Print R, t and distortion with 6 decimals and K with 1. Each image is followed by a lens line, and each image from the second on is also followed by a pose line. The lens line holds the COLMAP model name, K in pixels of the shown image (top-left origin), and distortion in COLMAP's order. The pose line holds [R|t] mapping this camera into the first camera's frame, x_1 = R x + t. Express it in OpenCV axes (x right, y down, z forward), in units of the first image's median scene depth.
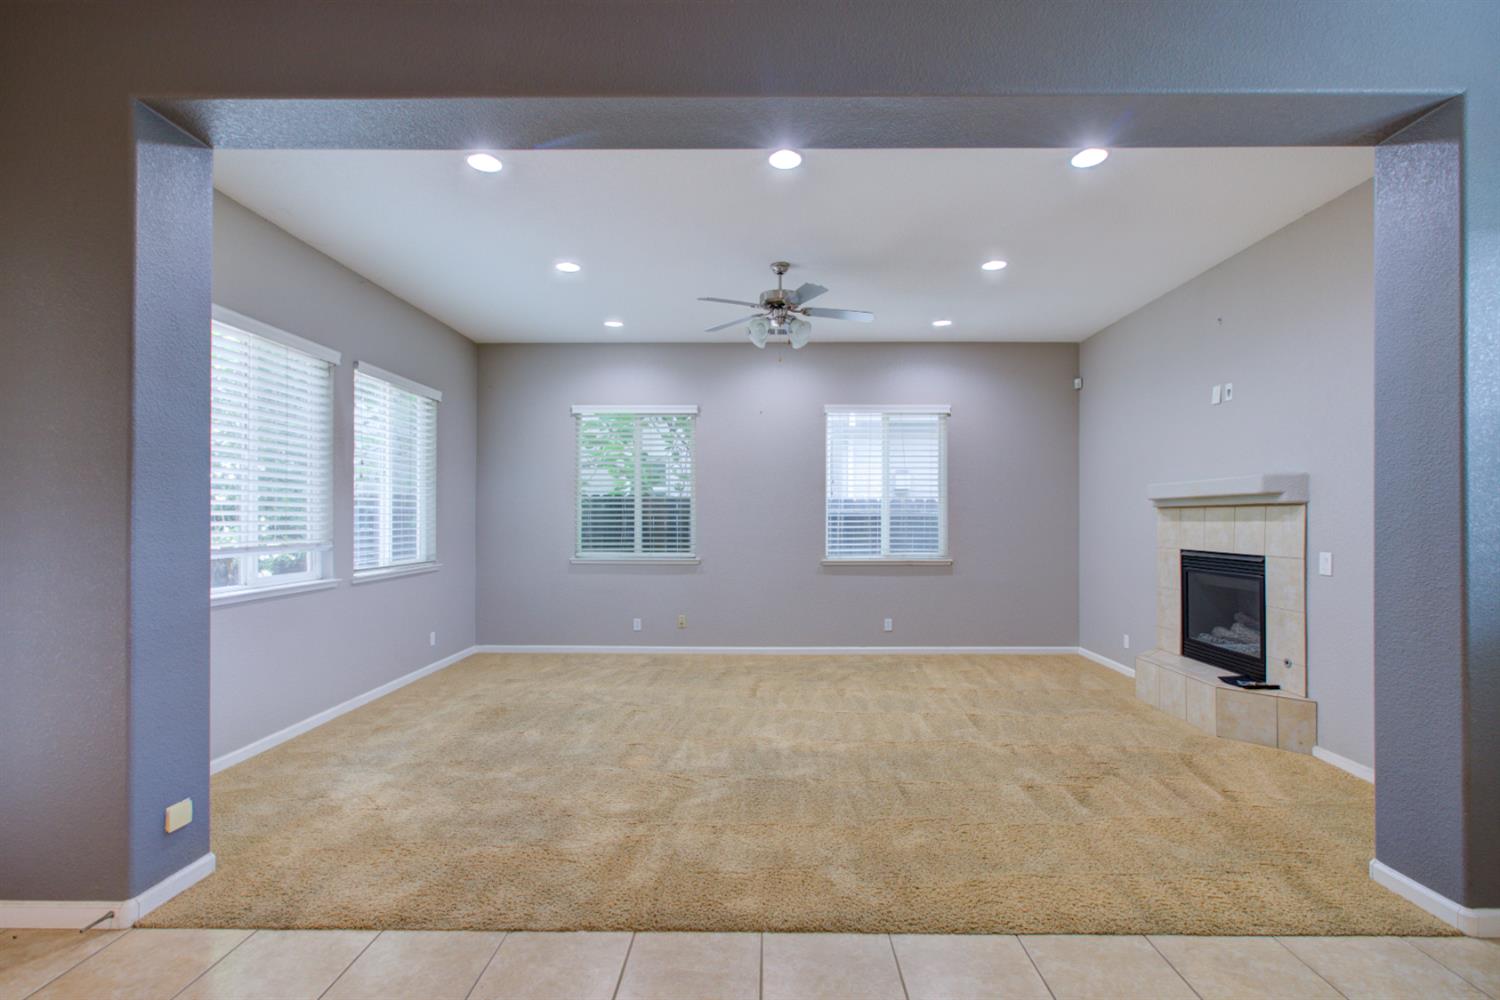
lens RADIAL K [[697.3, 0, 798.5], [0, 697.3, 508.9], [0, 0, 1]] dist [-0.000906, 0.001517]
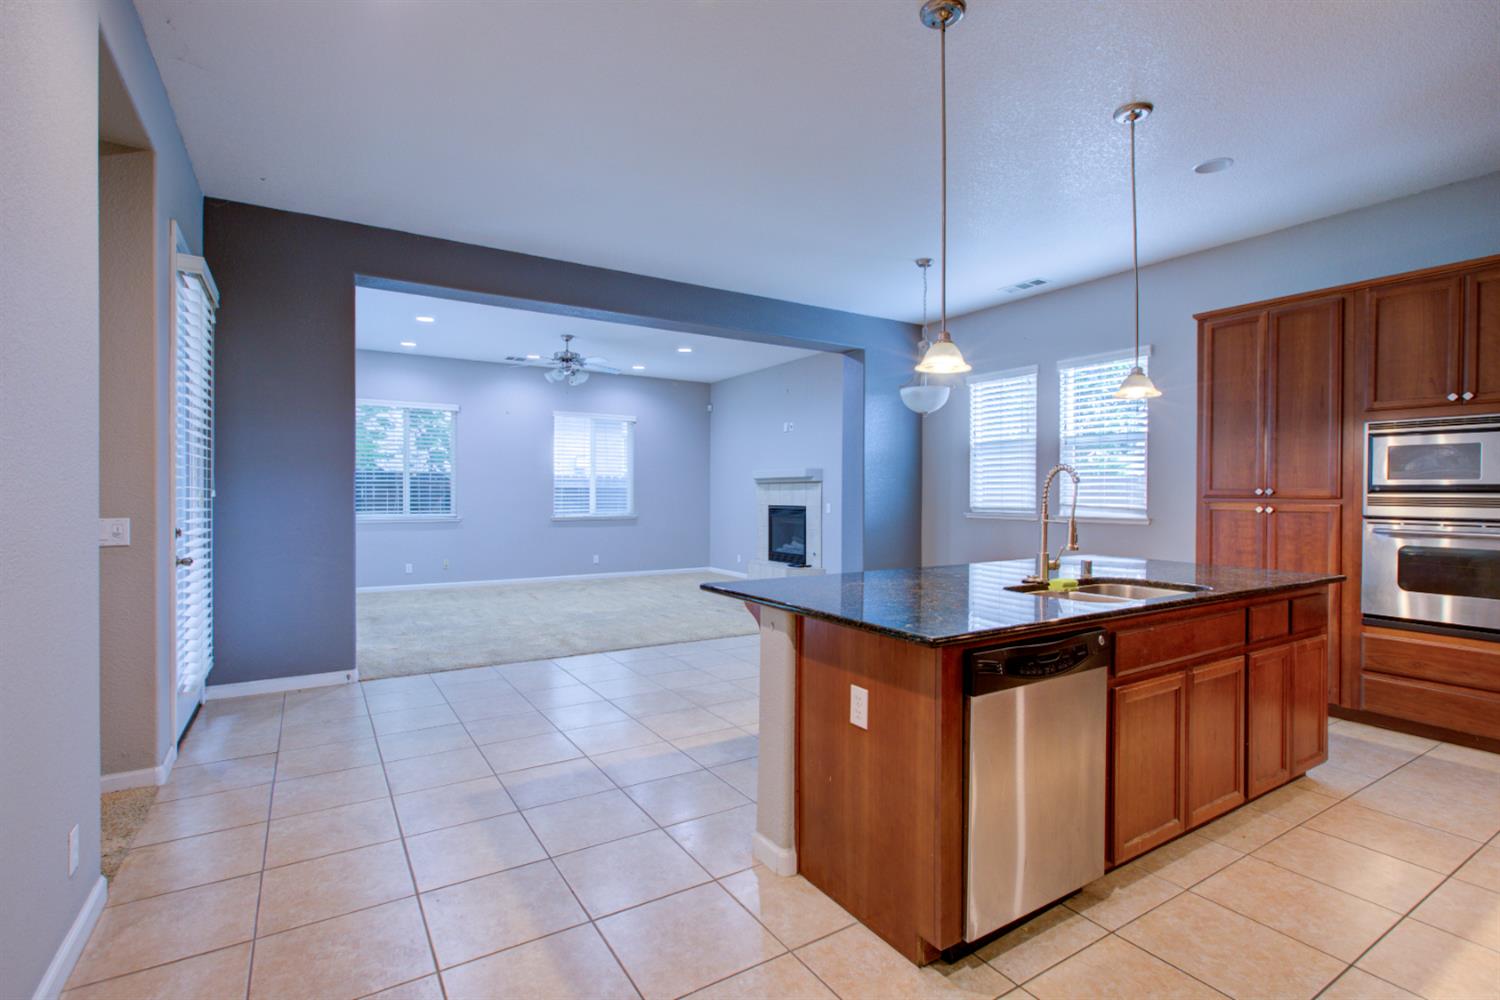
lens RADIAL K [[697.3, 0, 755.5], [0, 697.3, 492.1], [0, 0, 1]] dist [-0.000906, 0.001517]
pose [[0.860390, 0.003116, 0.509627, -0.502793], [-0.008632, 0.999927, 0.008460, 0.006964], [-0.509564, -0.011678, 0.860354, -0.689414]]
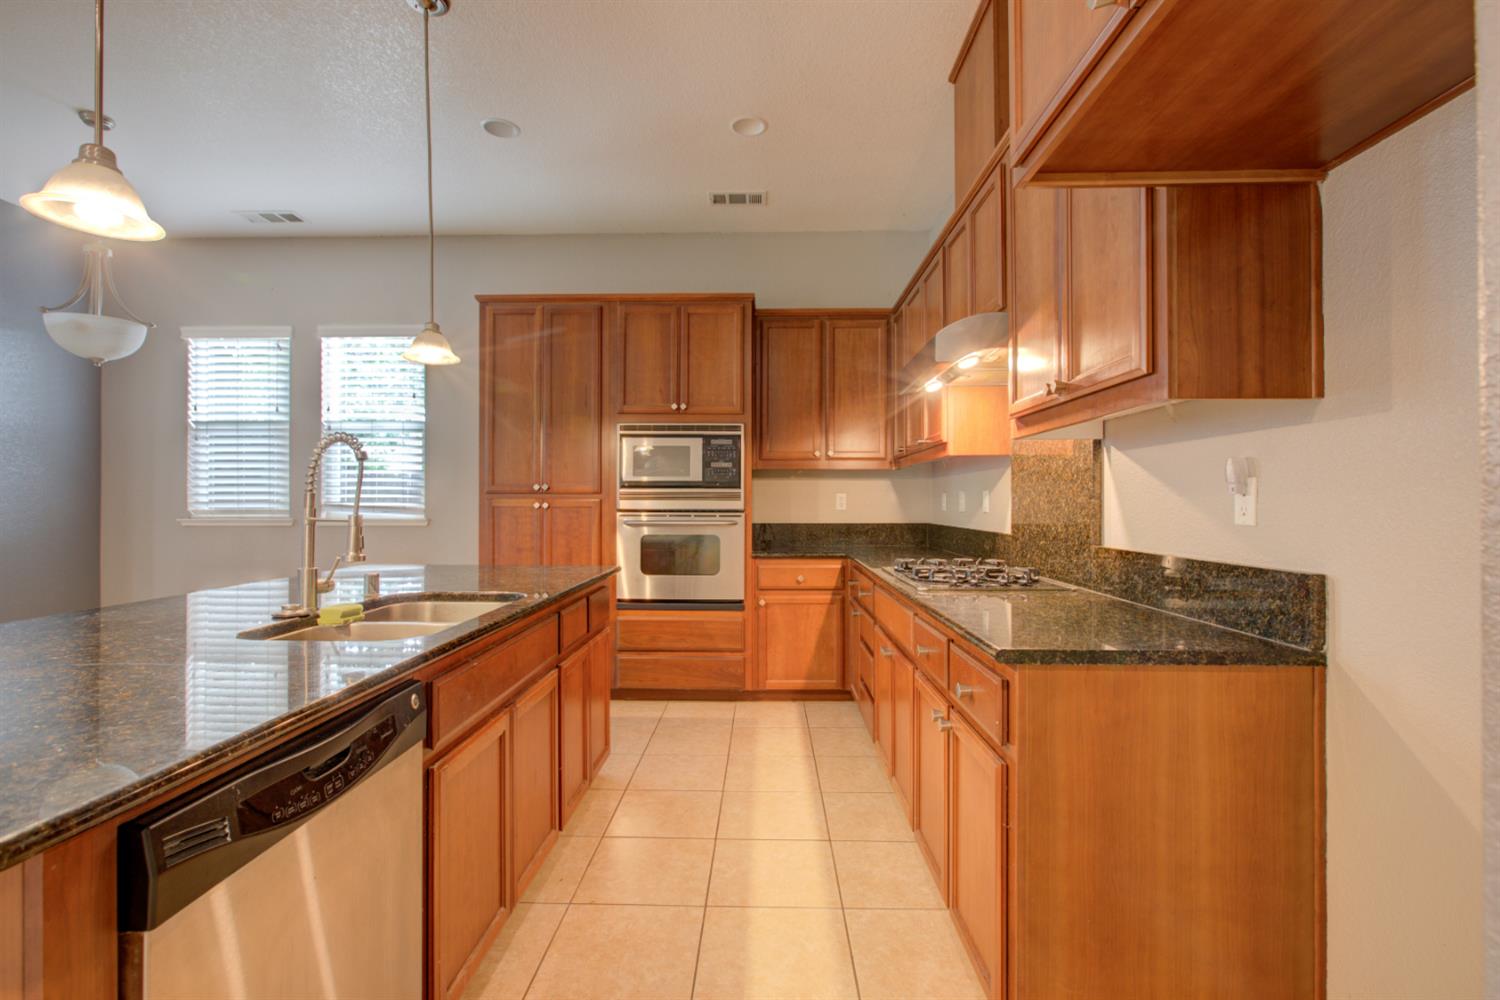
lens RADIAL K [[697.3, 0, 722.8], [0, 697.3, 500.1], [0, 0, 1]] dist [-0.000906, 0.001517]
pose [[0.091062, 0.000082, 0.995845, -0.347563], [-0.010947, 0.999940, 0.000919, 0.021888], [-0.995785, -0.010985, 0.091057, -0.563132]]
